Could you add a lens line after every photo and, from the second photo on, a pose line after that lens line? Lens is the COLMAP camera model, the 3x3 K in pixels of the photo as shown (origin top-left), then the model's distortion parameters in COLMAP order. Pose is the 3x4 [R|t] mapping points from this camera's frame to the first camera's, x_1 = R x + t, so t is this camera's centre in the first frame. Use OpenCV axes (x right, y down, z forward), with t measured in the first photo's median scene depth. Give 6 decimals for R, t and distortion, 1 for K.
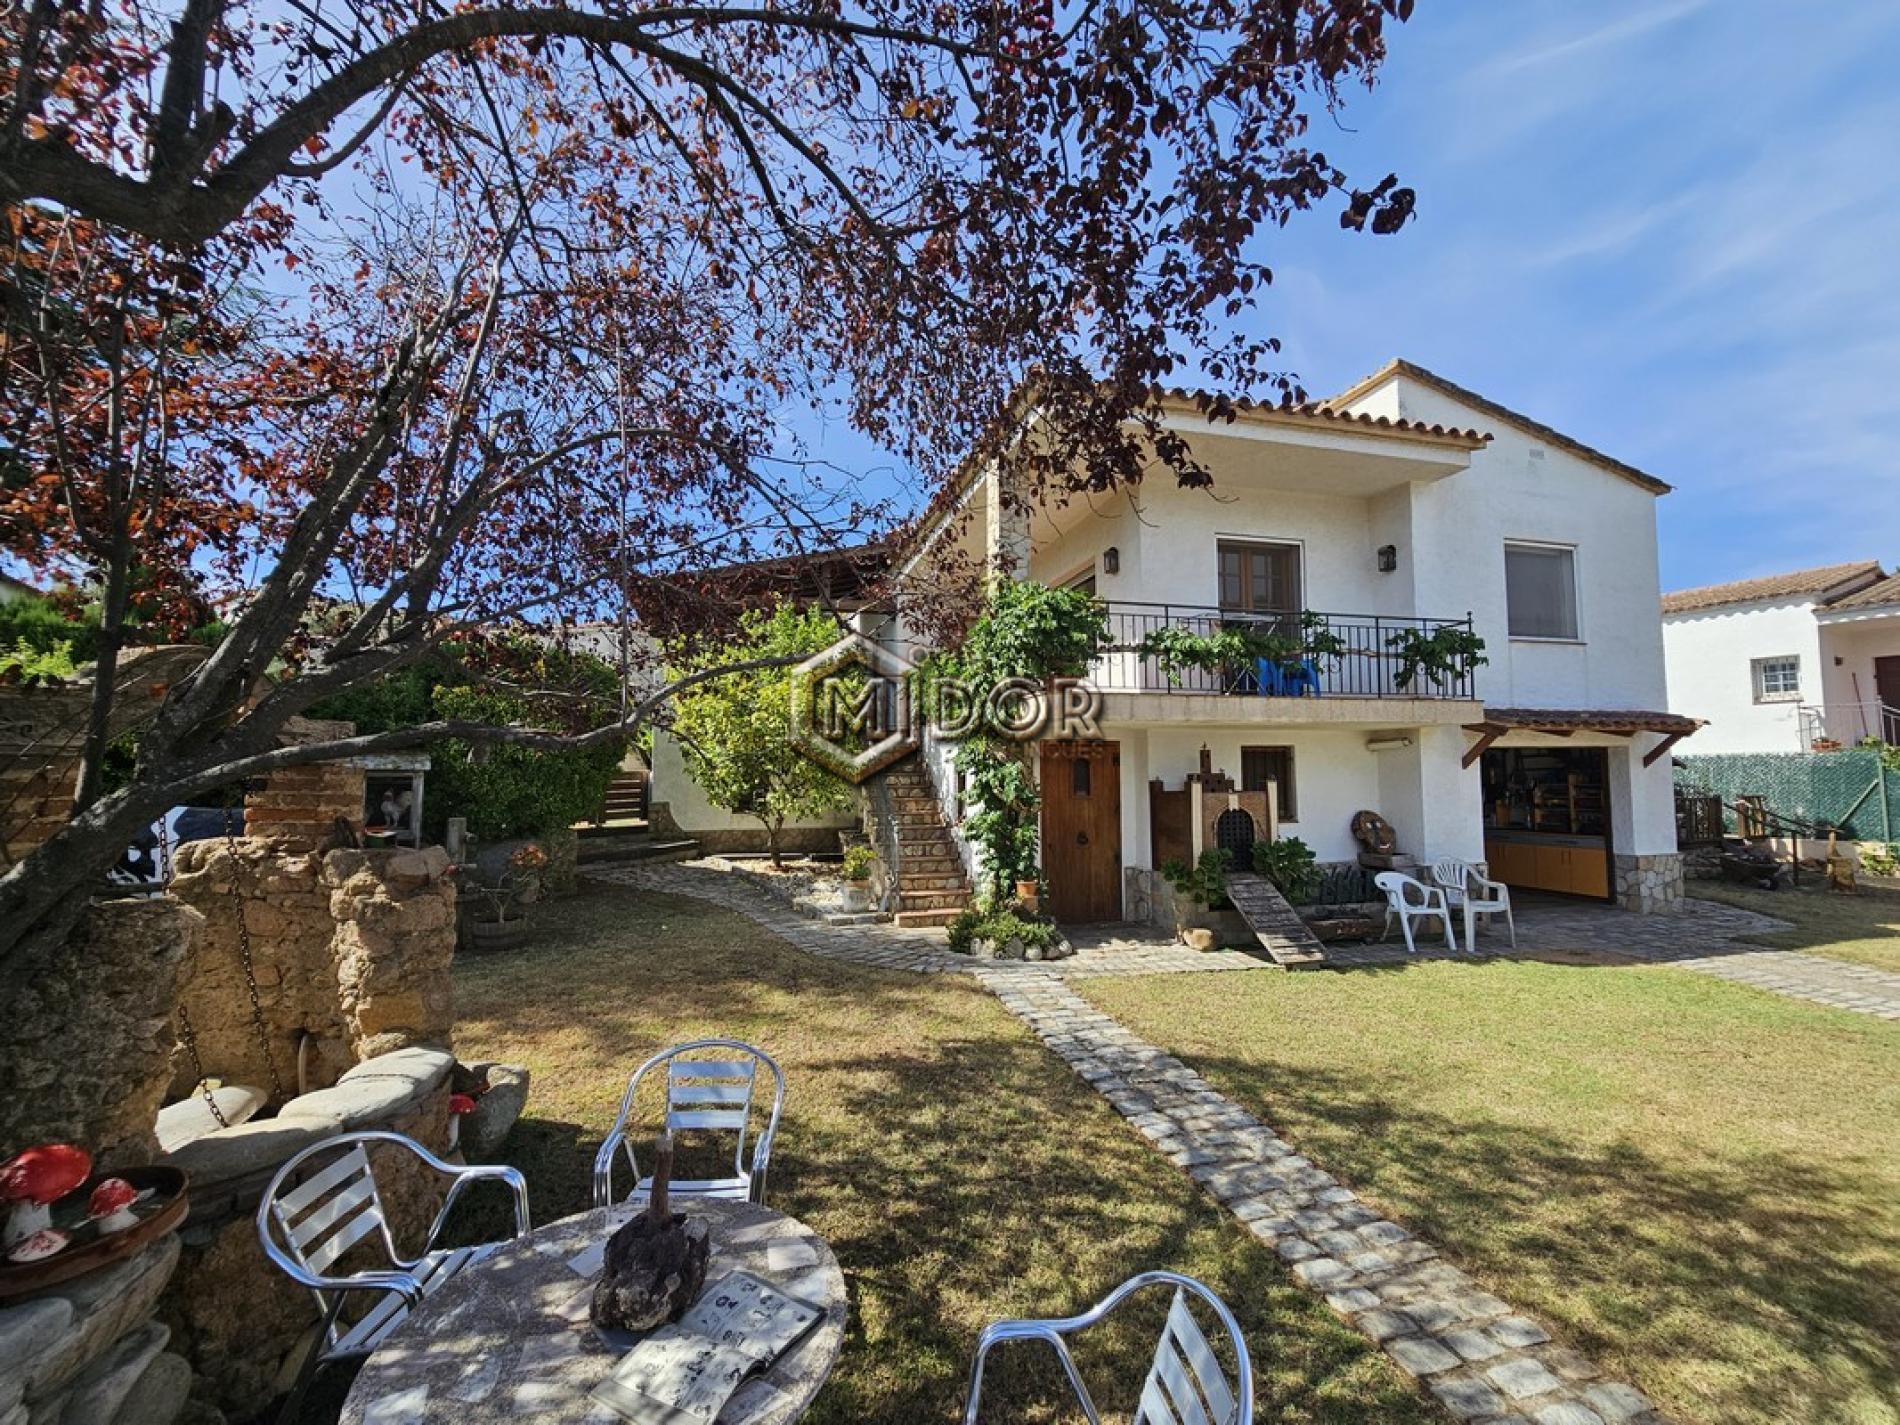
lens RADIAL K [[776.9, 0, 960.1], [0, 776.9, 714.7], [0, 0, 1]] dist [-0.003872, 0.000935]
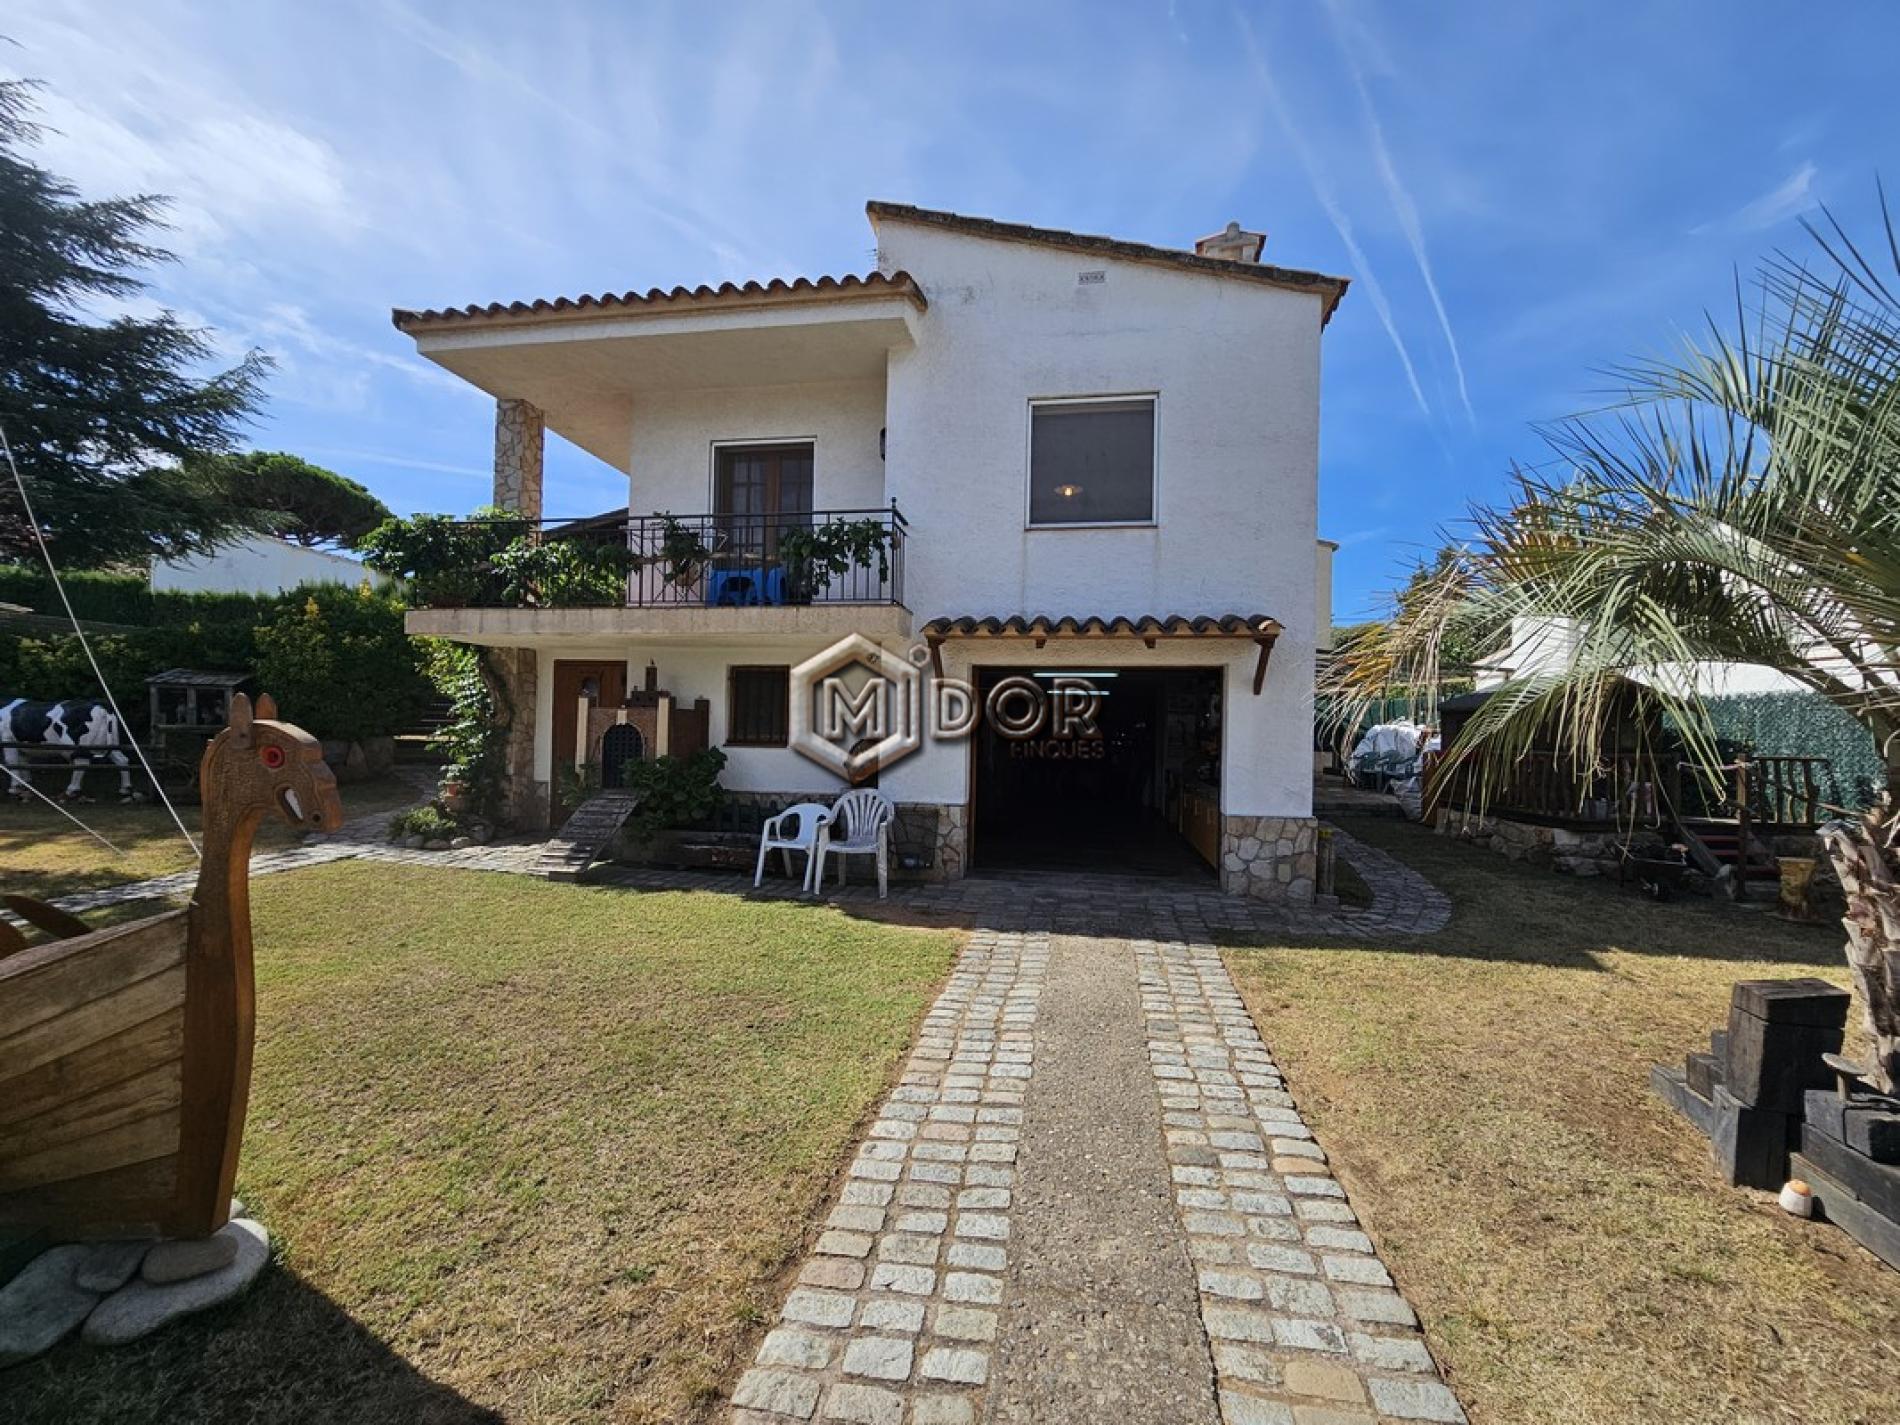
lens RADIAL K [[767.3, 0, 965.6], [0, 767.3, 706.1], [0, 0, 1]] dist [0.002861, -0.002478]
pose [[0.906390, 0.012944, -0.422243, 1.156236], [0.006082, 0.999027, 0.043681, 0.057776], [0.422398, -0.042160, 0.905429, 0.305374]]
